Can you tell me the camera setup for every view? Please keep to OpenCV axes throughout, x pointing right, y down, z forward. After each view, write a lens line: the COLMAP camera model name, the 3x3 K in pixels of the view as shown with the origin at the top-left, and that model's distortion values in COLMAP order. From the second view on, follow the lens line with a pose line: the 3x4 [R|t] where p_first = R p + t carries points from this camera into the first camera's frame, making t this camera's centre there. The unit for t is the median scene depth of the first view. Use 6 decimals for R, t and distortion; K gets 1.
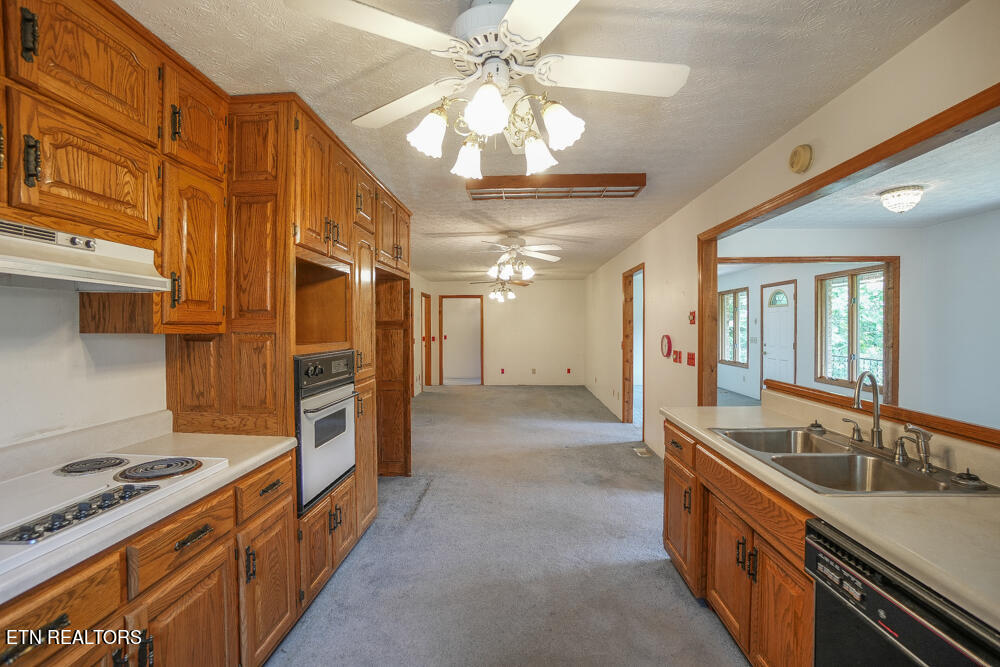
lens RADIAL K [[431.7, 0, 500.0], [0, 431.7, 333.5], [0, 0, 1]] dist [-0.061614, 0.022429]
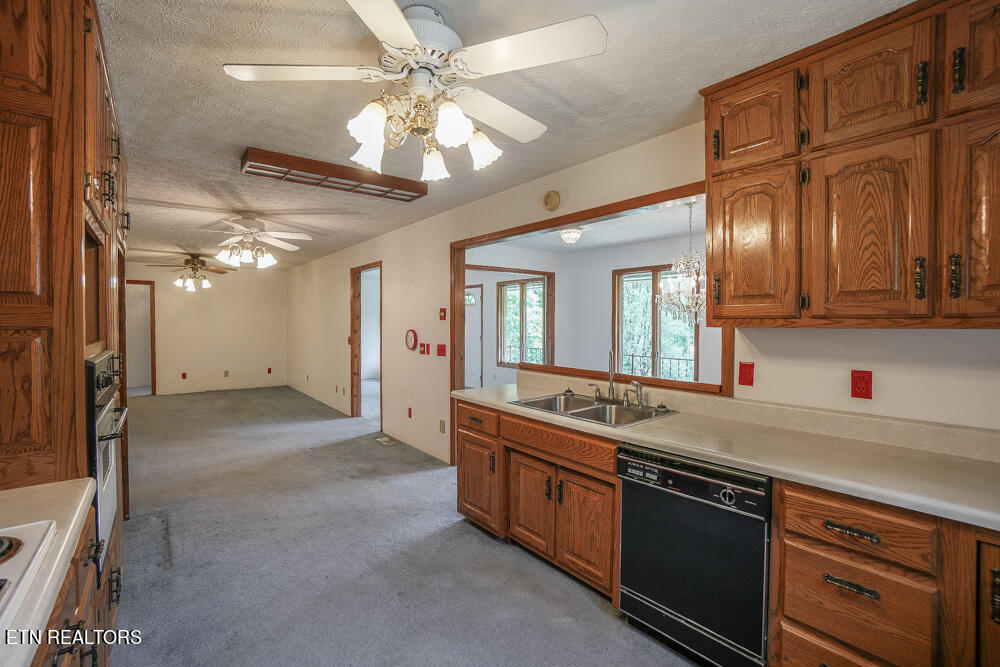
lens RADIAL K [[439.2, 0, 492.5], [0, 439.2, 331.7], [0, 0, 1]] dist [-0.063439, 0.022388]
pose [[0.755790, -0.008813, 0.654755, -0.226942], [0.005163, 0.999959, 0.007500, 0.002074], [-0.654794, -0.002288, 0.755804, 0.023016]]
